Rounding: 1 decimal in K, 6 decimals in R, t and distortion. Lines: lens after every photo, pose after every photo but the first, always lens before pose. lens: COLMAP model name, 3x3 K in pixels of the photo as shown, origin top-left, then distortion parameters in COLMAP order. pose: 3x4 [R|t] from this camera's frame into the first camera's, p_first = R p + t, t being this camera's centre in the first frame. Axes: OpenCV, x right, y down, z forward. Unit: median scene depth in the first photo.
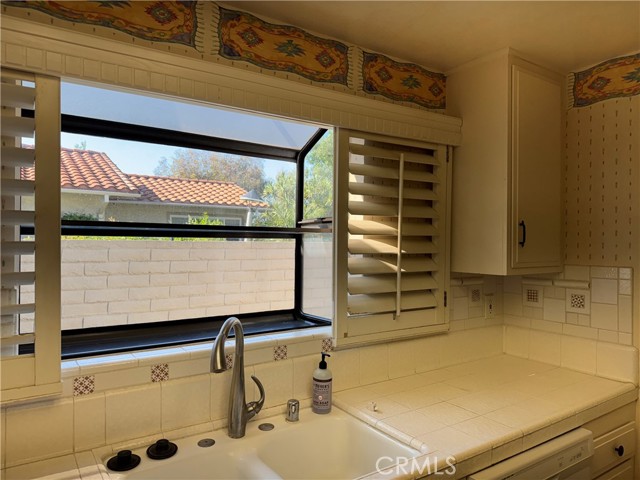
lens RADIAL K [[452.0, 0, 319.7], [0, 452.0, 242.2], [0, 0, 1]] dist [0.031063, -0.037032]
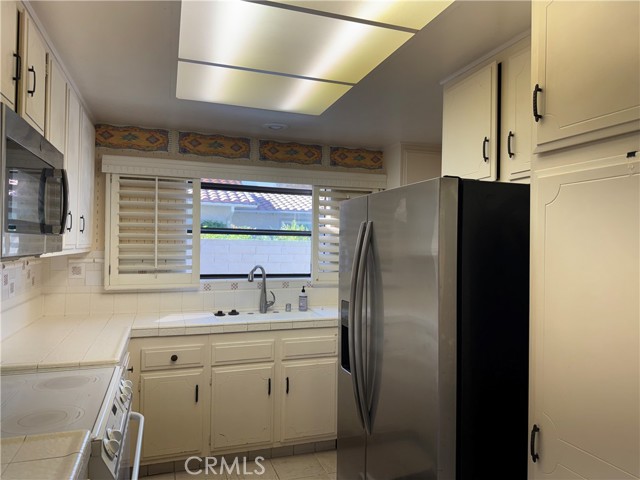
lens RADIAL K [[452.0, 0, 321.5], [0, 452.0, 240.7], [0, 0, 1]] dist [0.031063, -0.037032]
pose [[0.967076, 0.008203, -0.254355, 0.597901], [-0.011767, 0.999853, -0.012493, 0.042954], [0.254215, 0.015075, 0.967030, -1.047900]]
